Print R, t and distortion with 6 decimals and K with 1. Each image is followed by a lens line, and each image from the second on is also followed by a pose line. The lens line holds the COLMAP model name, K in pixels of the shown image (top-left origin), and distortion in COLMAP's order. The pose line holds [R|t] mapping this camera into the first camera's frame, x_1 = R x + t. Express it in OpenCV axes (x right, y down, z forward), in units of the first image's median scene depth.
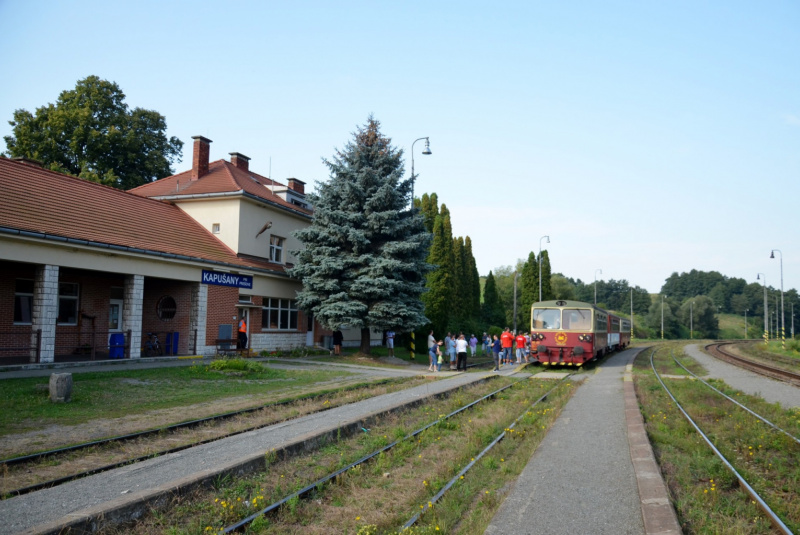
lens RADIAL K [[606.0, 0, 404.3], [0, 606.0, 269.9], [0, 0, 1]] dist [-0.006777, -0.001814]
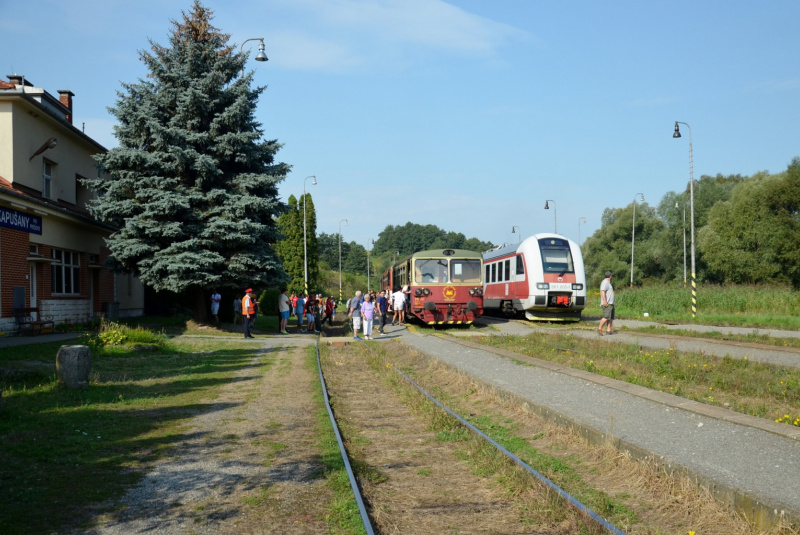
lens RADIAL K [[782.1, 0, 400.0], [0, 782.1, 267.5], [0, 0, 1]] dist [0.001581, 0.003514]
pose [[0.906303, -0.013684, 0.422407, -0.278613], [-0.011487, 0.998309, 0.056986, 0.013984], [-0.422472, -0.056499, 0.904613, 0.023689]]
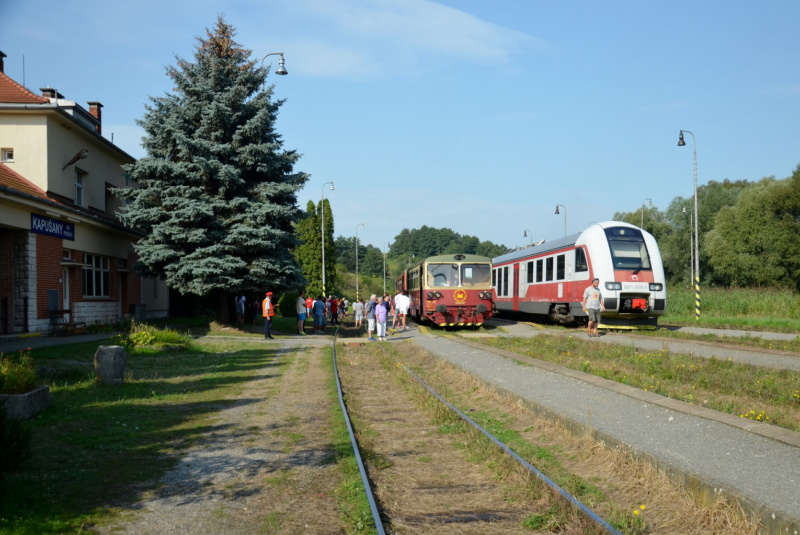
lens RADIAL K [[761.8, 0, 403.9], [0, 761.8, 268.0], [0, 0, 1]] dist [0.004128, 0.002868]
pose [[0.912693, -0.011570, 0.408481, -0.285057], [-0.011884, 0.998425, 0.054833, 0.009631], [-0.408472, -0.054901, 0.911118, 0.000470]]
